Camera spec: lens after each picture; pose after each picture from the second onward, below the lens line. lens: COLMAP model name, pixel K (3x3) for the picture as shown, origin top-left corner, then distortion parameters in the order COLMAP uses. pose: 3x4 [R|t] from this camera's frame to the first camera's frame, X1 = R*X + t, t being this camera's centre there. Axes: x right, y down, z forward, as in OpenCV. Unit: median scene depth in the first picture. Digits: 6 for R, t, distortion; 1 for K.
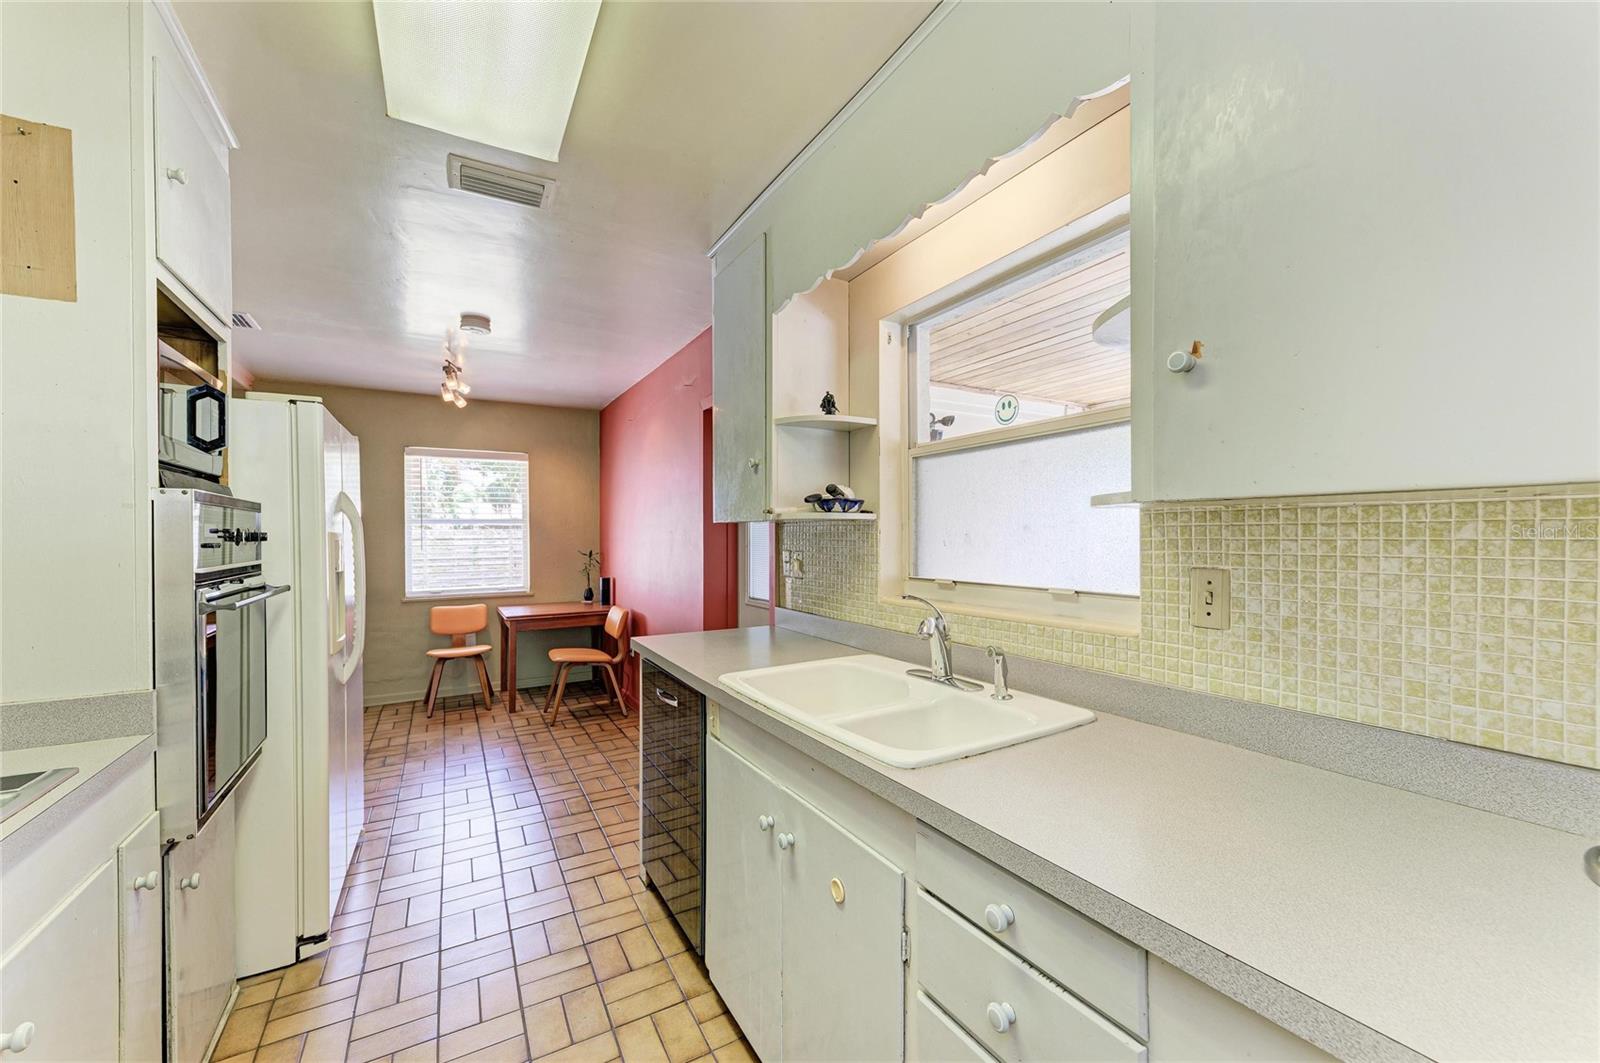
lens RADIAL K [[633.2, 0, 808.4], [0, 633.2, 537.1], [0, 0, 1]] dist [0.016318, -0.004573]
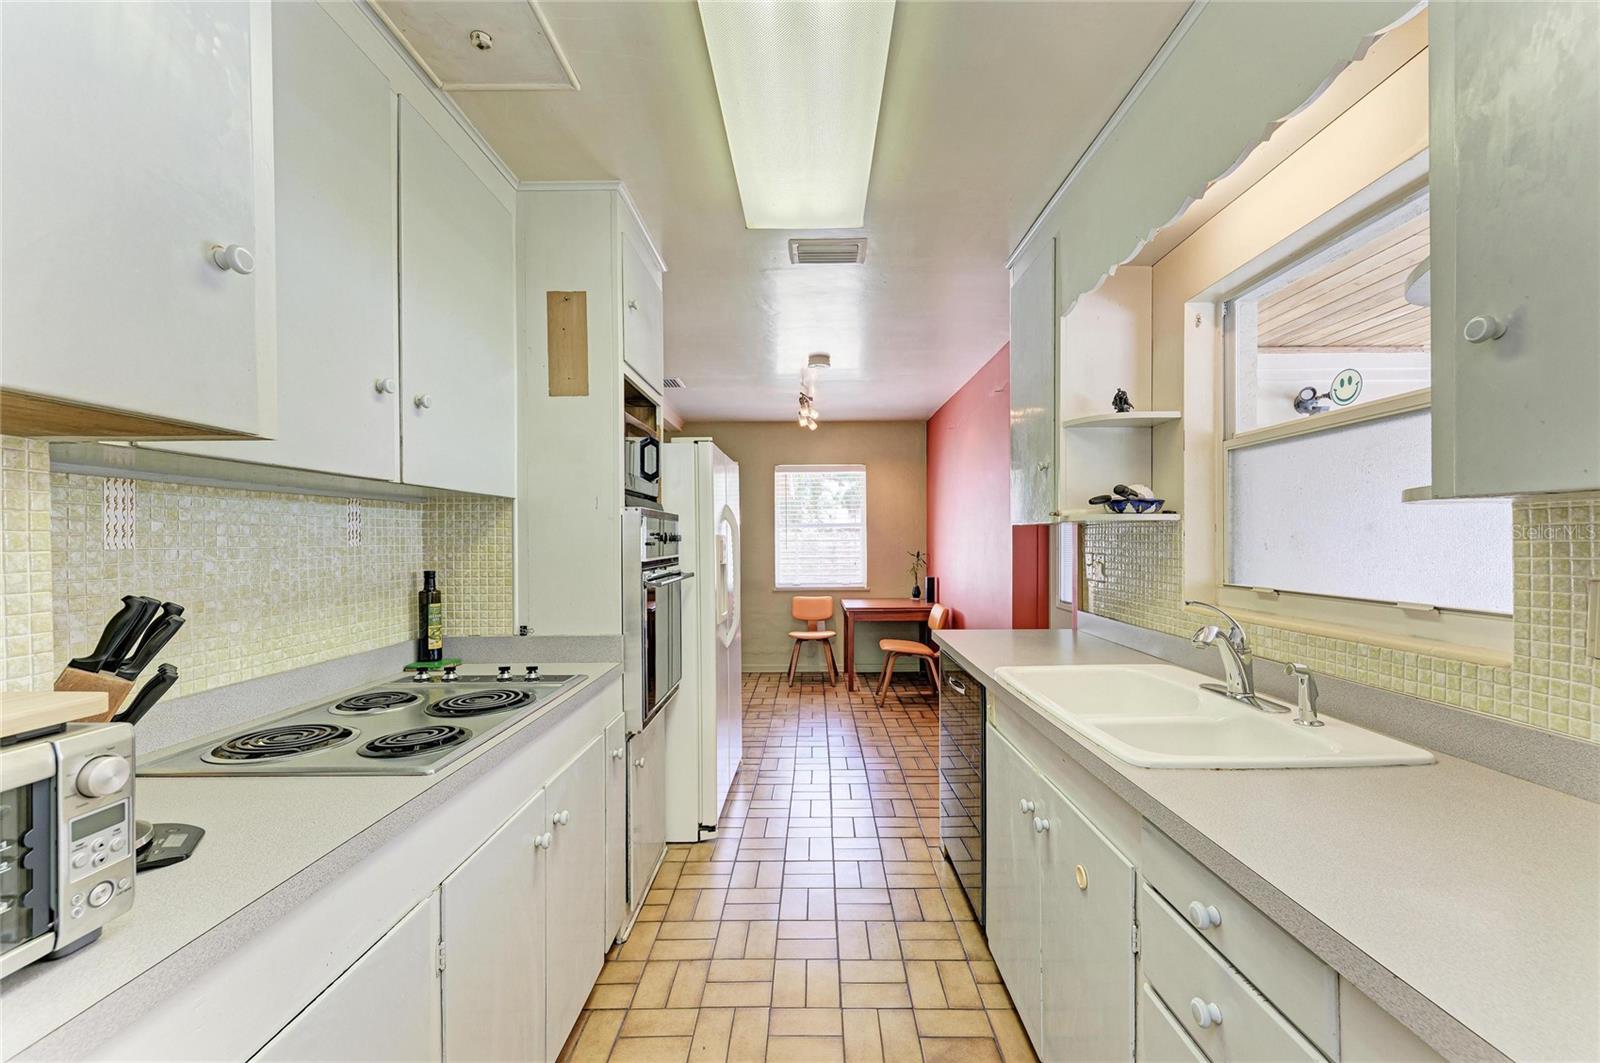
lens RADIAL K [[633.2, 0, 799.5], [0, 633.2, 541.8], [0, 0, 1]] dist [0.016318, -0.004573]
pose [[0.857350, 0.003710, -0.514720, 0.123694], [-0.001609, 0.999988, 0.004527, 0.000326], [0.514731, -0.003053, 0.857346, -0.090028]]
